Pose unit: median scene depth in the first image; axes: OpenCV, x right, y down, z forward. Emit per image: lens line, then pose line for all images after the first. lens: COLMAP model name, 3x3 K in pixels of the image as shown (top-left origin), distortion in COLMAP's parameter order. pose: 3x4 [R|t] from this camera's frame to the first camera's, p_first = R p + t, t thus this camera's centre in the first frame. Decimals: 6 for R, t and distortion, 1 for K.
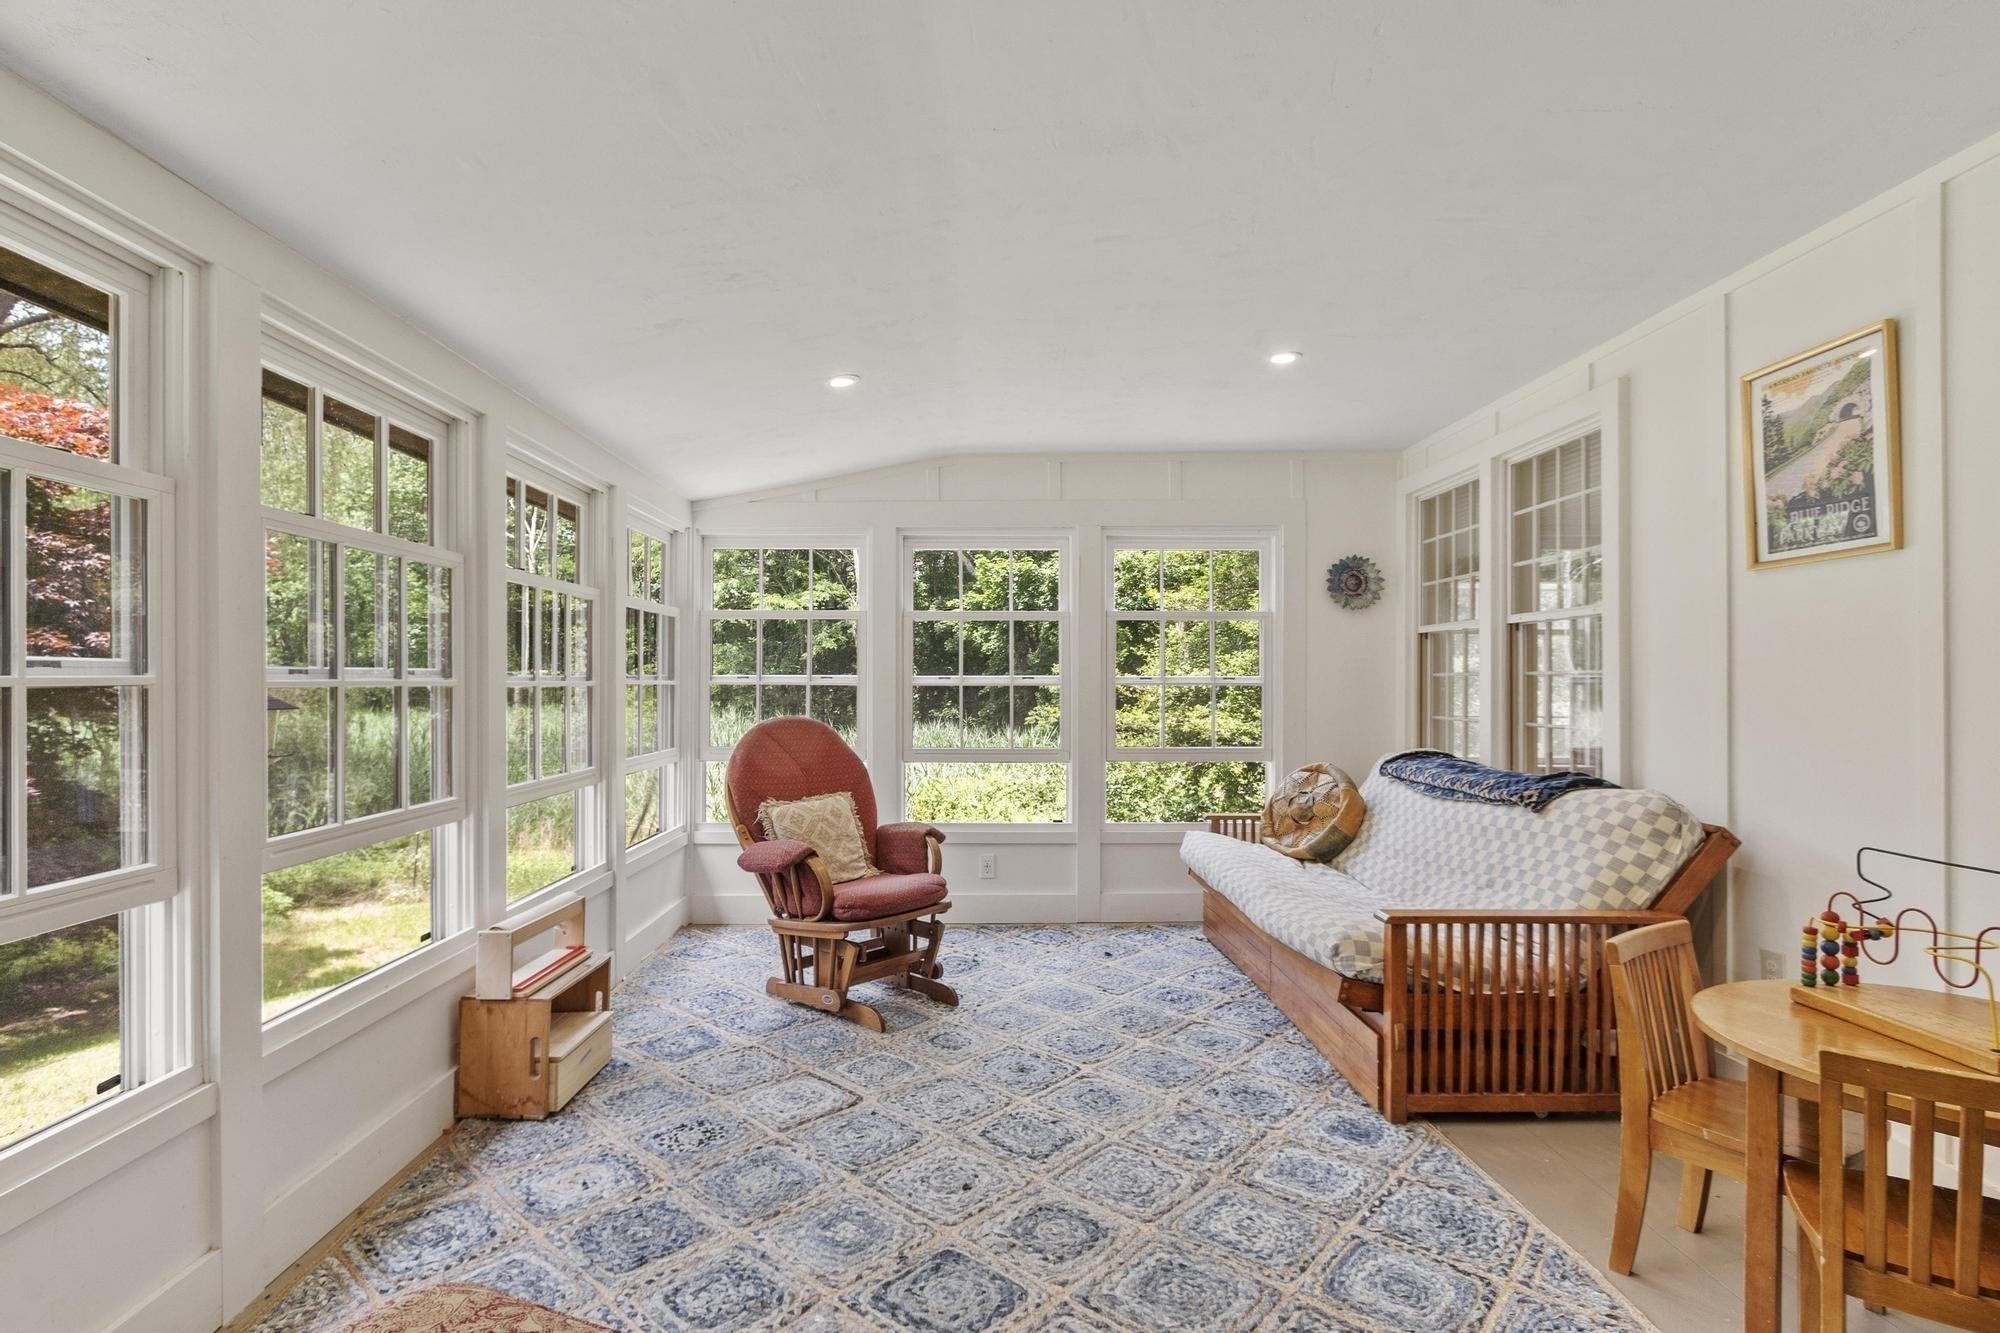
lens RADIAL K [[1035.2, 0, 1000.0], [0, 1035.2, 666.5], [0, 0, 1]] dist [0.000727, 0.000088]
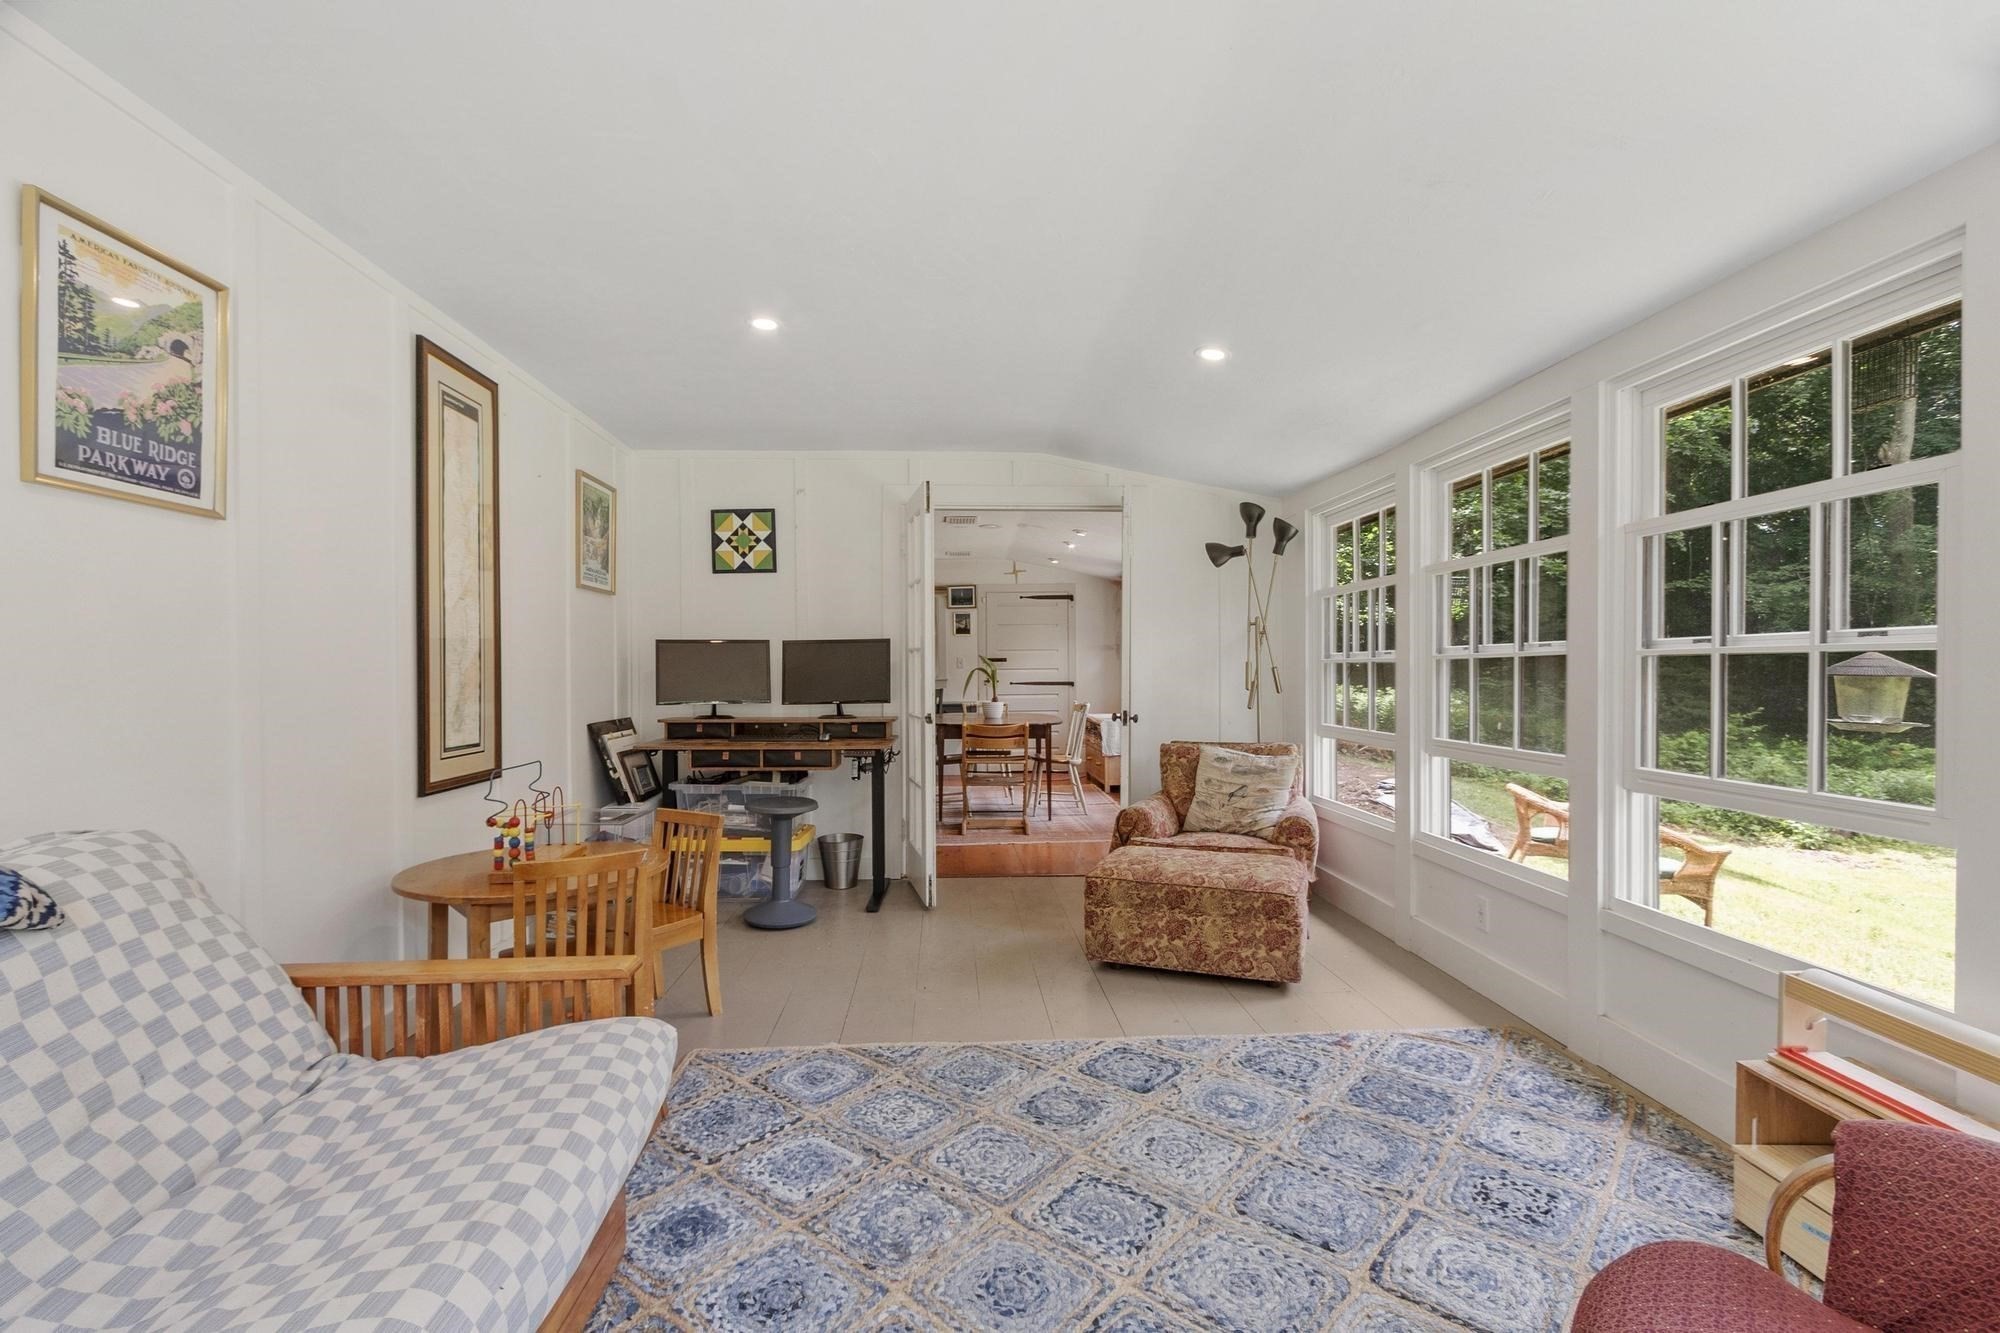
lens RADIAL K [[877.9, 0, 997.5], [0, 877.9, 677.0], [0, 0, 1]] dist [0.000141, 0.000103]
pose [[-0.999709, 0.003412, -0.023863, 0.131367], [0.003465, 0.999992, -0.002184, 0.040170], [0.023855, -0.002266, -0.999713, 1.749461]]
